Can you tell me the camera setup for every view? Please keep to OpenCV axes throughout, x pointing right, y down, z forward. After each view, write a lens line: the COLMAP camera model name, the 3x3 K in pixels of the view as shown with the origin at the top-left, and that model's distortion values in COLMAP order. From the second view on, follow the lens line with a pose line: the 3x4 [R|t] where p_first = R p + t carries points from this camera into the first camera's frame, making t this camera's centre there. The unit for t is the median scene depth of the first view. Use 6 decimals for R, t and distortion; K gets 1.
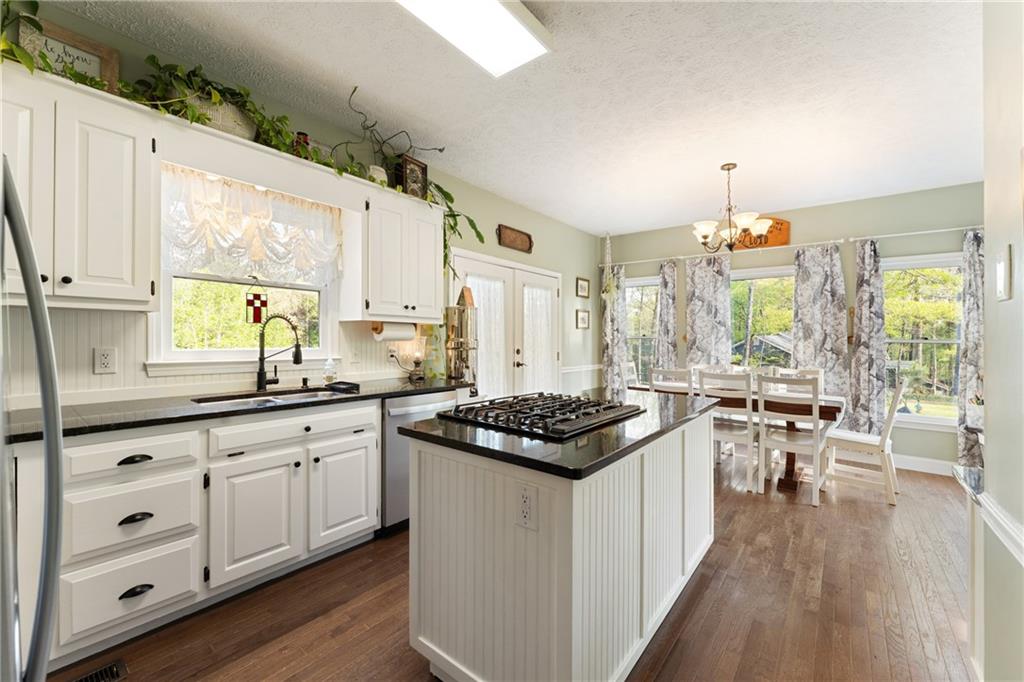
lens RADIAL K [[408.4, 0, 528.3], [0, 408.4, 337.4], [0, 0, 1]] dist [-0.003361, 0.000678]
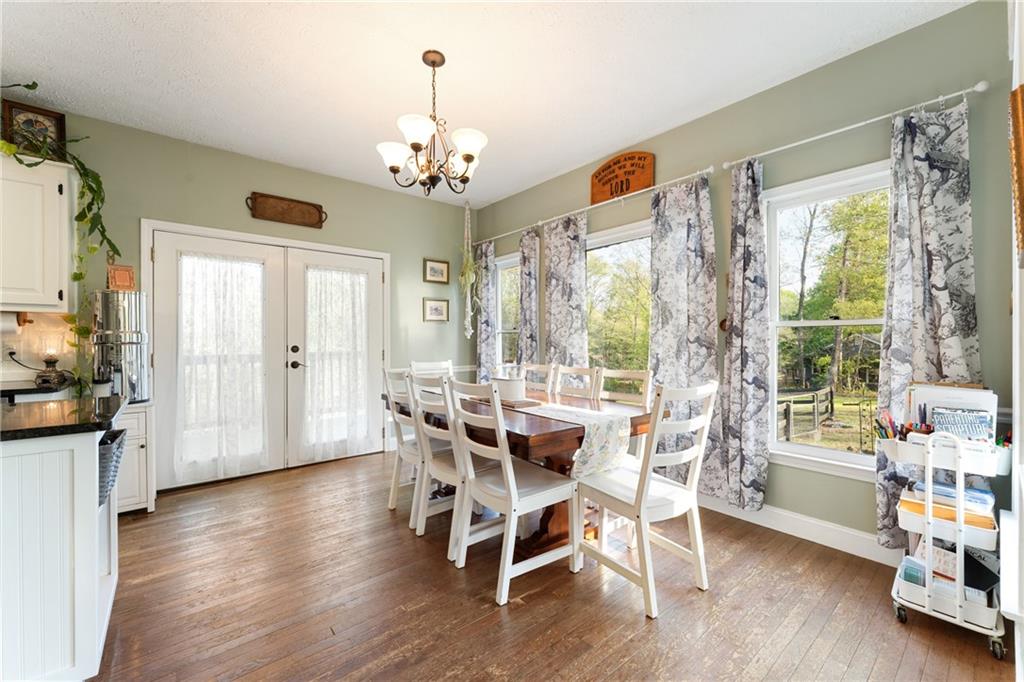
lens RADIAL K [[408.4, 0, 518.5], [0, 408.4, 344.9], [0, 0, 1]] dist [-0.003361, 0.000678]
pose [[0.977623, -0.012533, -0.209992, 0.586642], [0.014623, 0.999858, 0.008403, 0.026738], [0.209856, -0.011286, 0.977667, 0.300209]]
